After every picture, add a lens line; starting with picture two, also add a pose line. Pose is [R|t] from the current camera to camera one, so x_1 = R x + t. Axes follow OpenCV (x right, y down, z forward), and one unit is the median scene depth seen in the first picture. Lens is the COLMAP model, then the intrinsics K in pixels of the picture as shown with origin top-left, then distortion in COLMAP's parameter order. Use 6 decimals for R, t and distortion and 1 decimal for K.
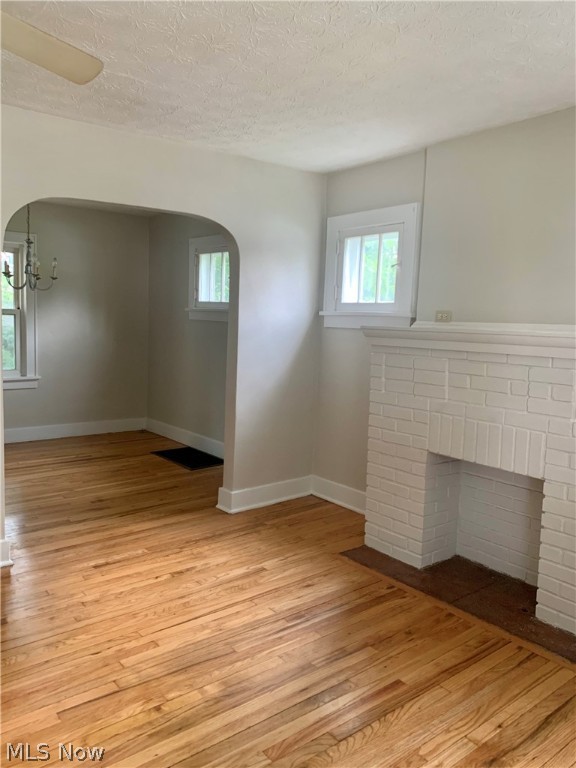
lens RADIAL K [[587.9, 0, 291.6], [0, 587.9, 372.1], [0, 0, 1]] dist [0.042369, -0.059043]
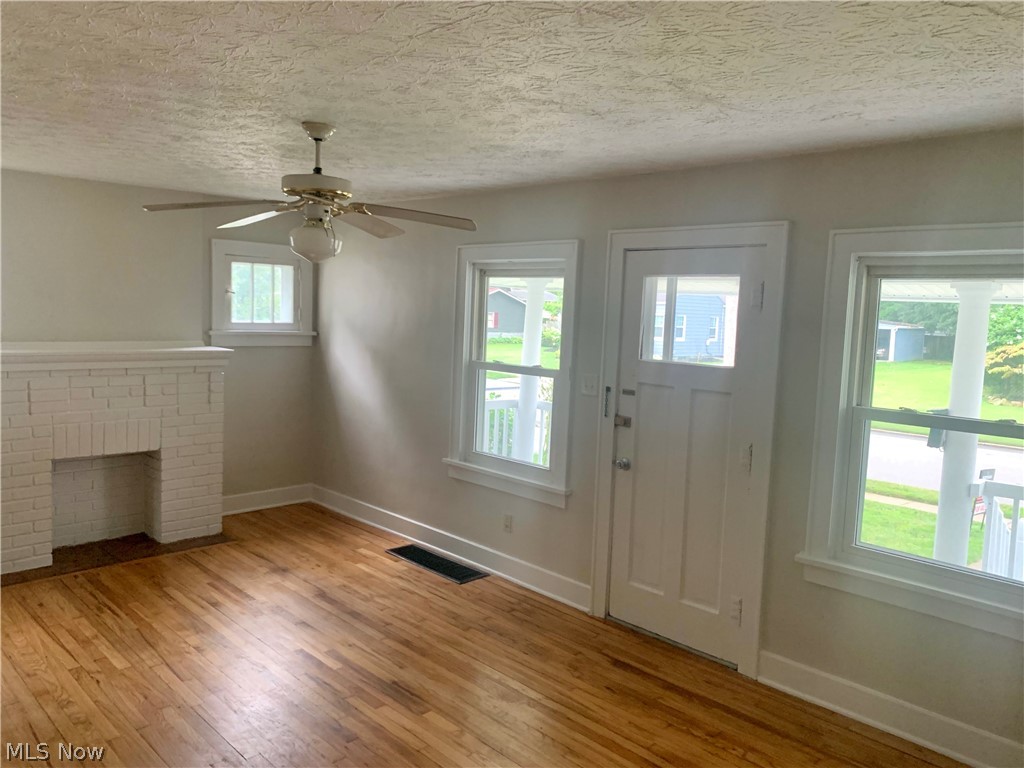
lens RADIAL K [[783.9, 0, 511.6], [0, 783.9, 364.8], [0, 0, 1]] dist [0.042369, -0.059043]
pose [[-0.097711, -0.109052, 0.989222, -0.992539], [0.050092, 0.992180, 0.114326, -0.131185], [-0.993953, 0.060723, -0.091485, 0.184836]]
